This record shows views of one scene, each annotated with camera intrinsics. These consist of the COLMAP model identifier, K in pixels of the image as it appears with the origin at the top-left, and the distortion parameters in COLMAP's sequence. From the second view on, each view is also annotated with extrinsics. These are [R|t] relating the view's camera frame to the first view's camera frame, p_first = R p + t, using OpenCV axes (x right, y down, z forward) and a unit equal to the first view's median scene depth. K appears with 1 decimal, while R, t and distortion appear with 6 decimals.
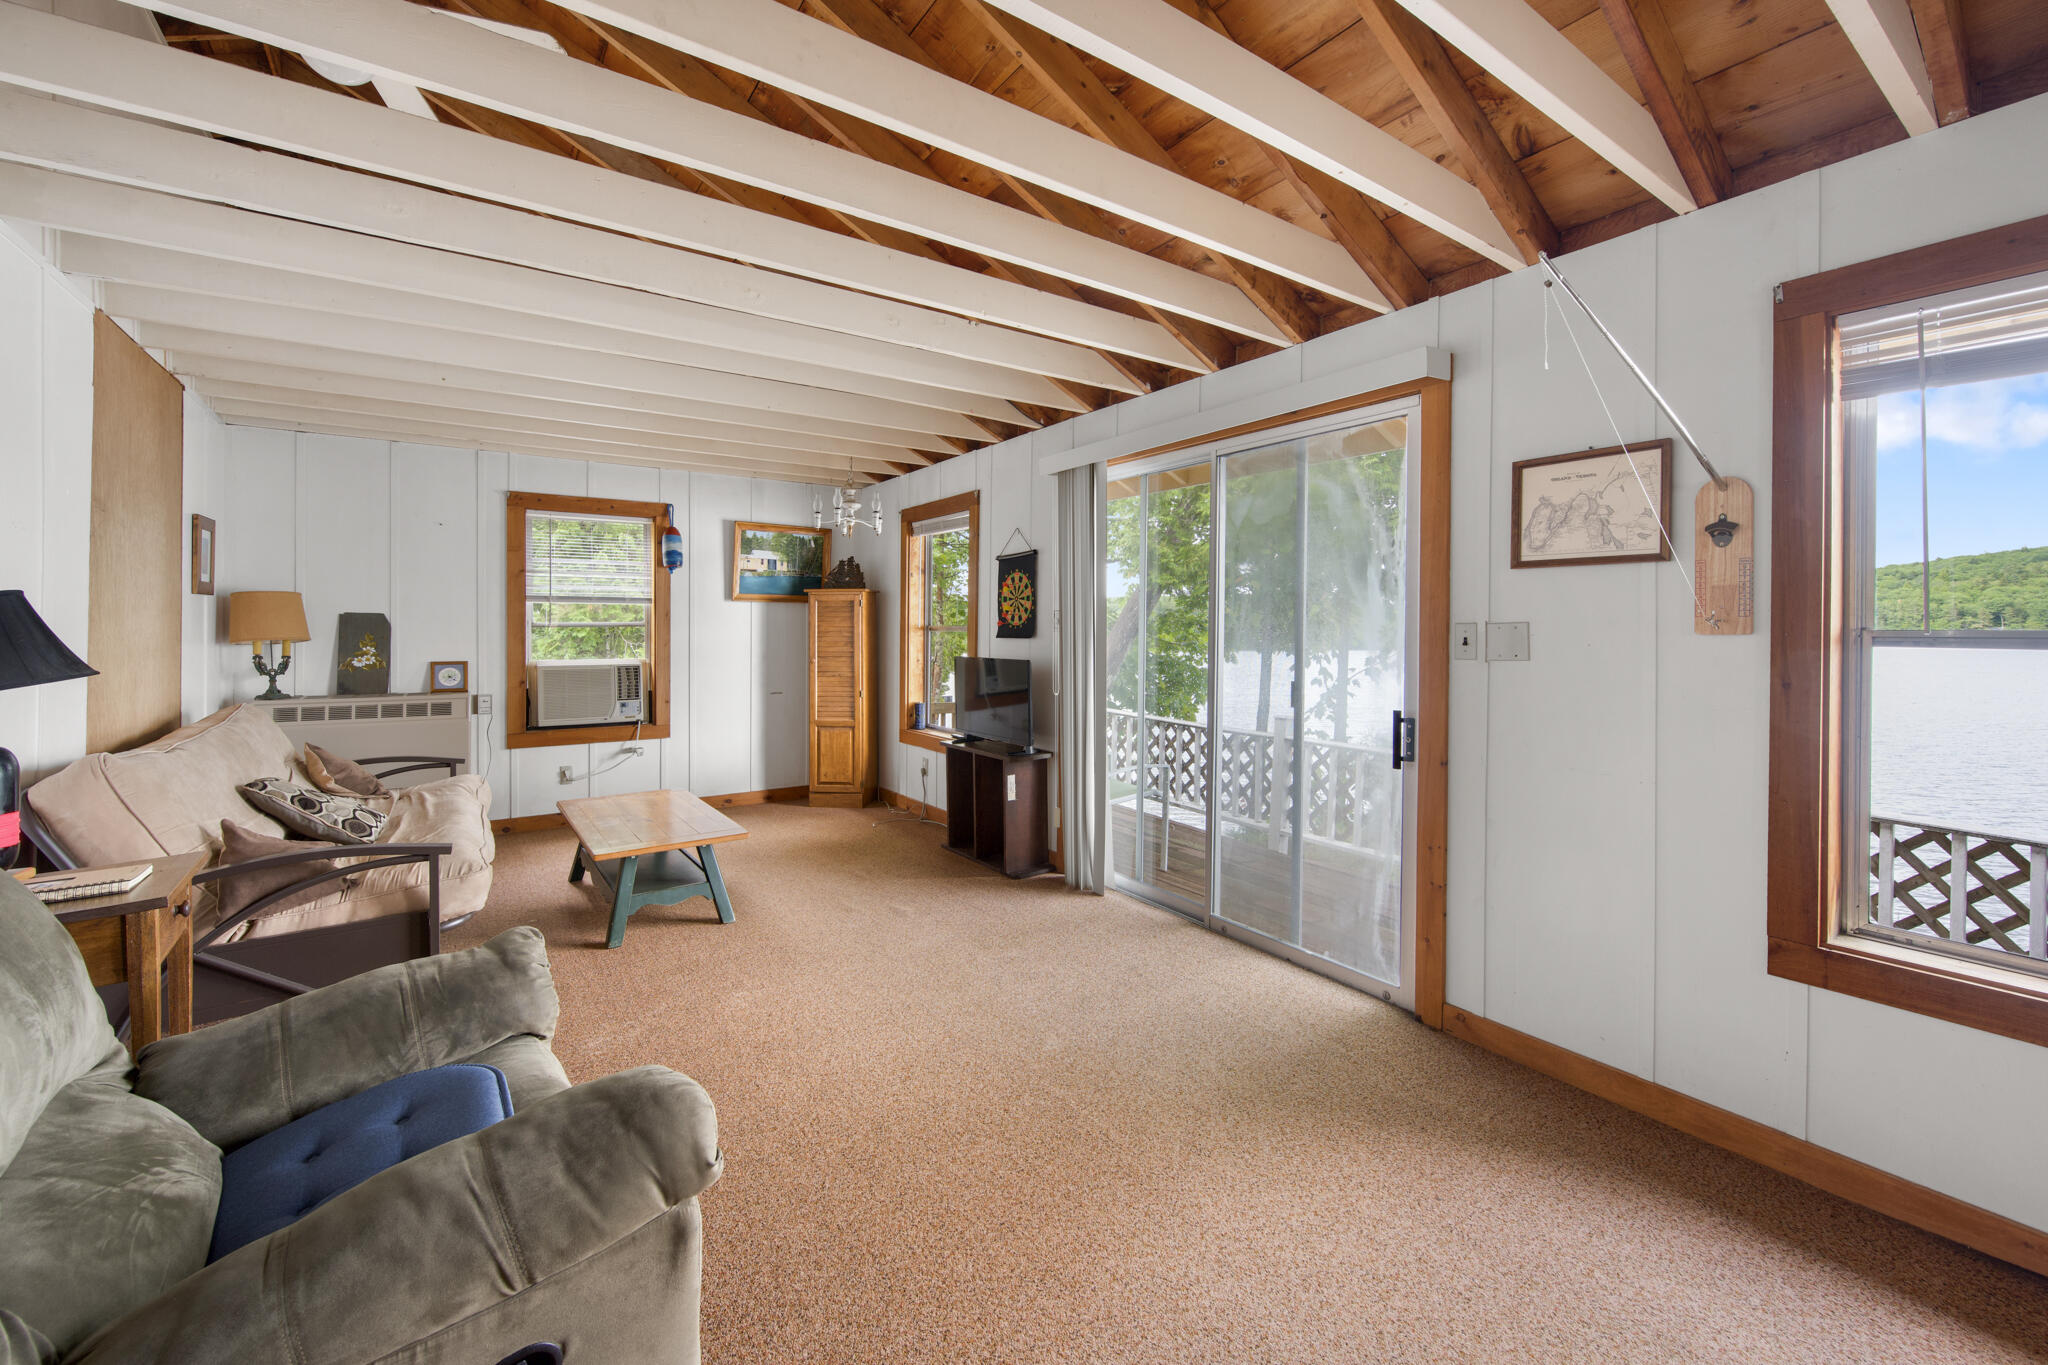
lens RADIAL K [[835.7, 0, 1030.2], [0, 835.7, 629.6], [0, 0, 1]] dist [0.001101, 0.000559]
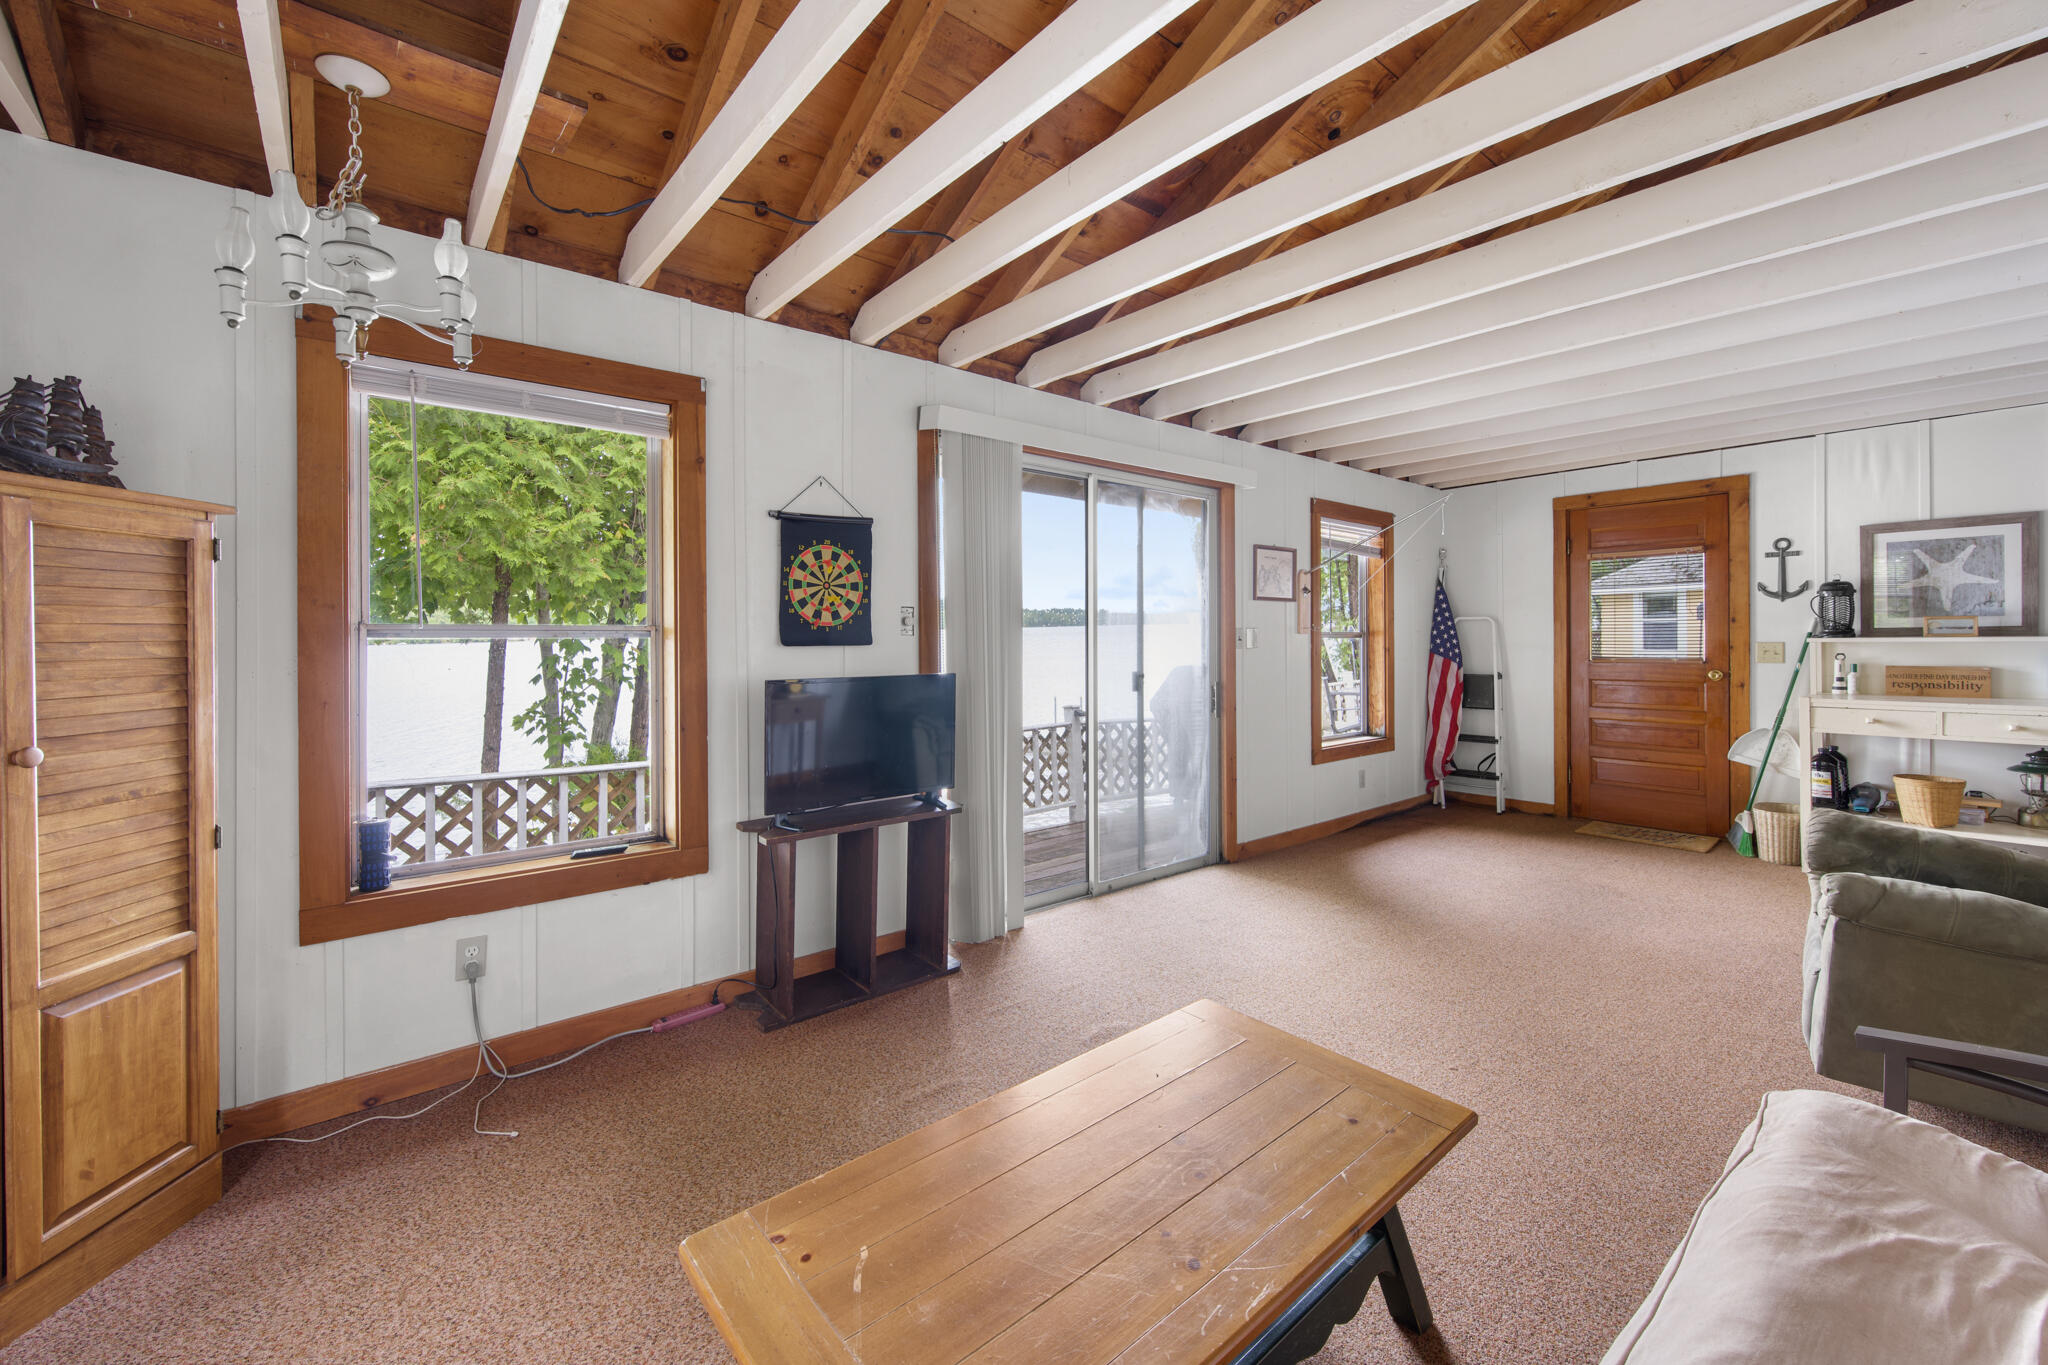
lens RADIAL K [[802.6, 0, 950.6], [0, 802.6, 637.2], [0, 0, 1]] dist [-0.000057, 0.000018]
pose [[-0.038055, -0.010673, 0.999219, -1.146667], [-0.001498, 0.999942, 0.010624, -0.005743], [-0.999275, -0.001093, -0.038069, 1.644795]]
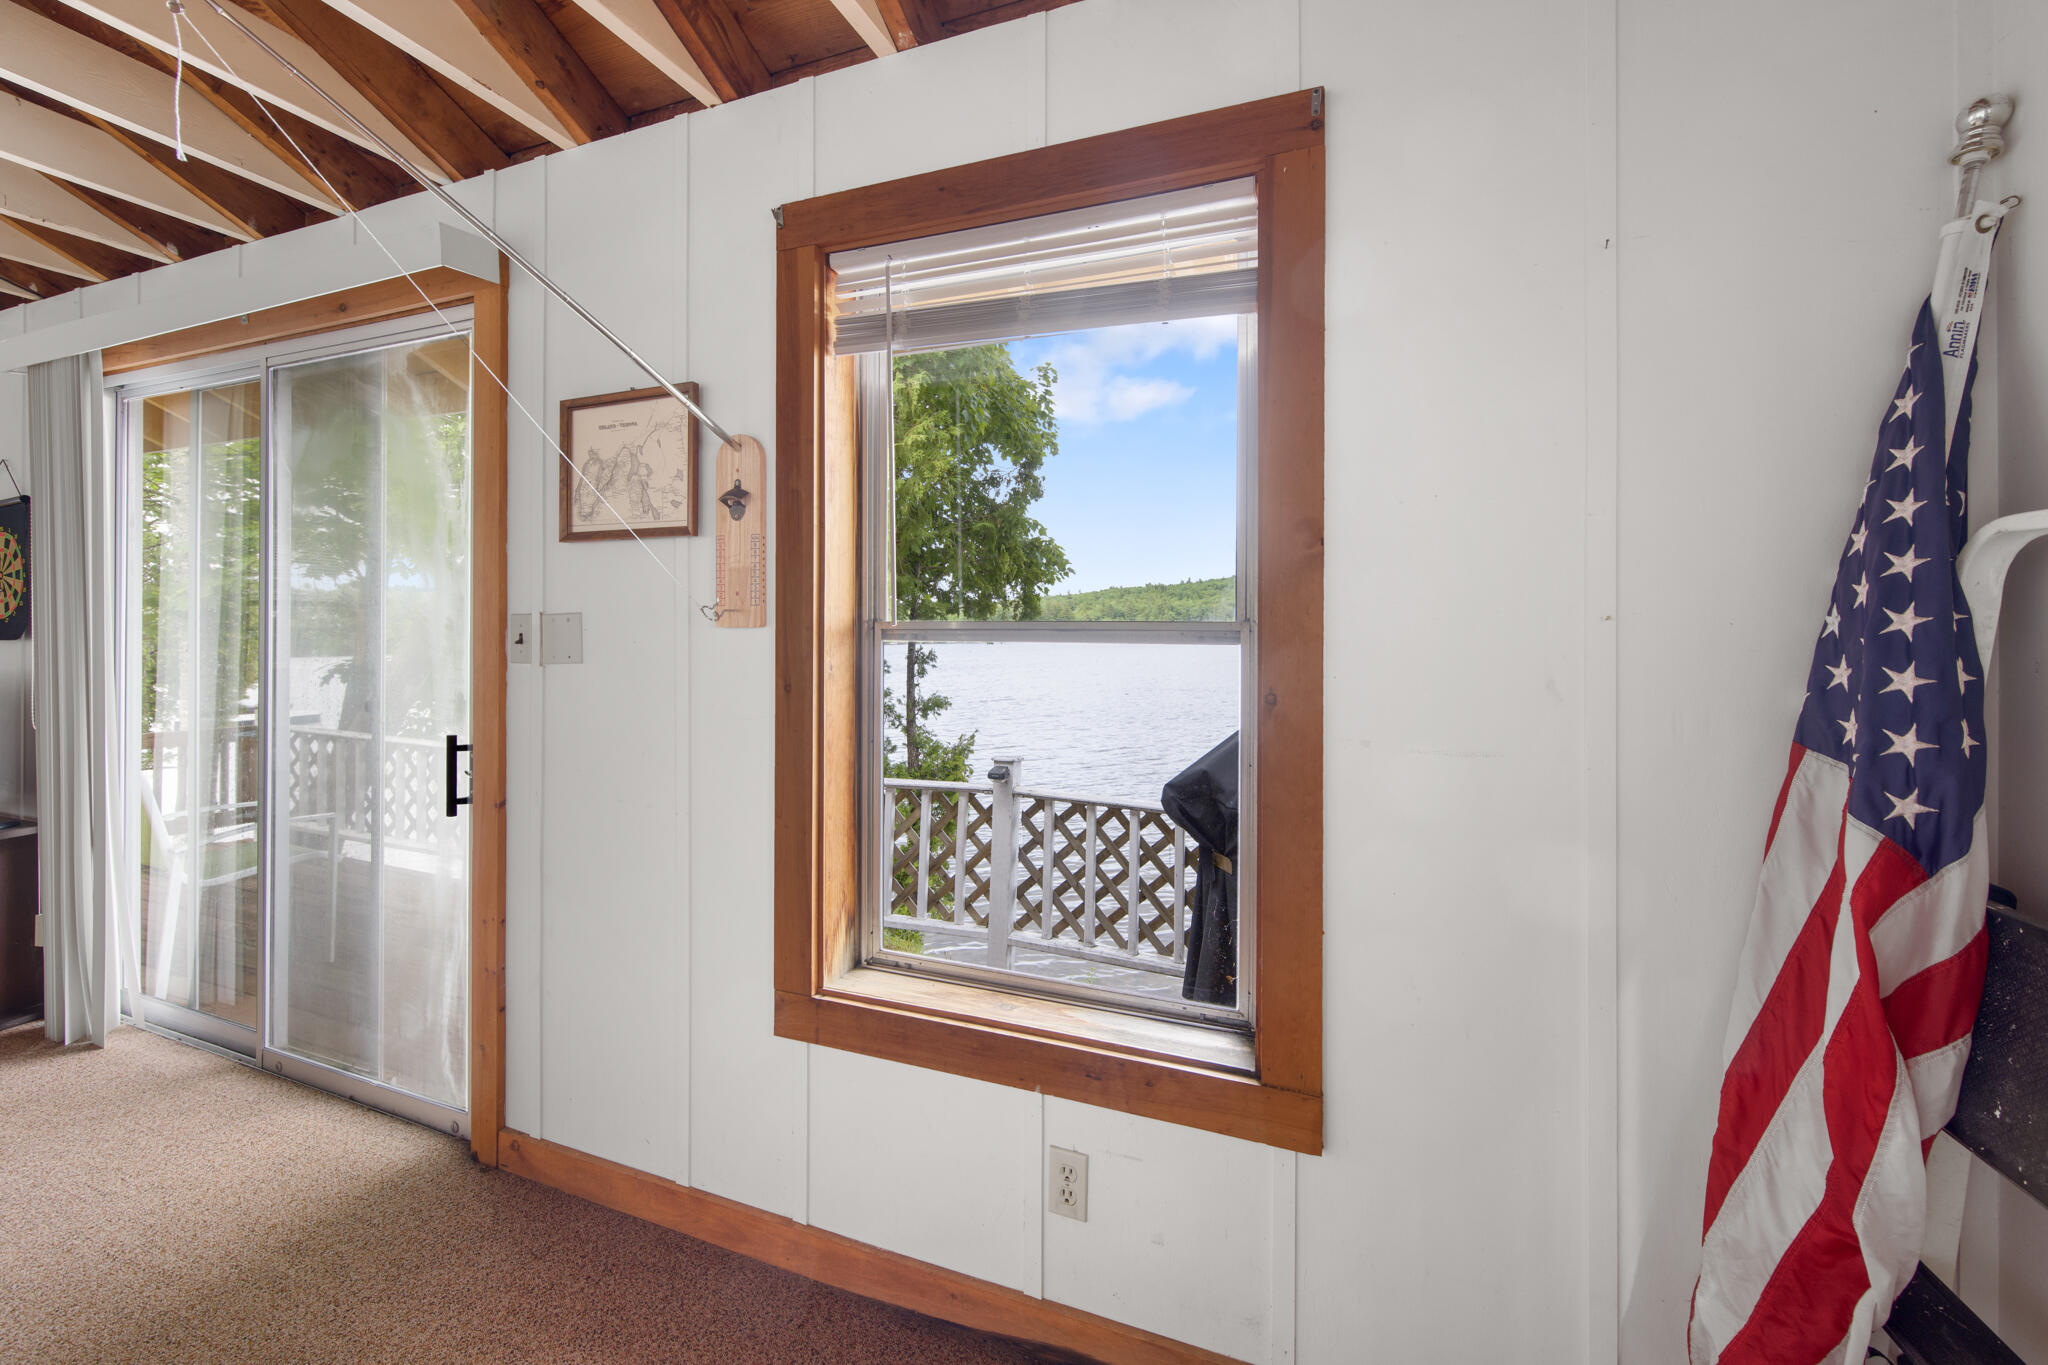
lens RADIAL K [[835.7, 0, 1030.2], [0, 835.7, 629.6], [0, 0, 1]] dist [0.001101, 0.000559]
pose [[0.829946, -0.004358, 0.557826, 0.472011], [0.002619, 0.999989, 0.003916, 0.004162], [-0.557837, -0.001789, 0.829949, 0.127255]]
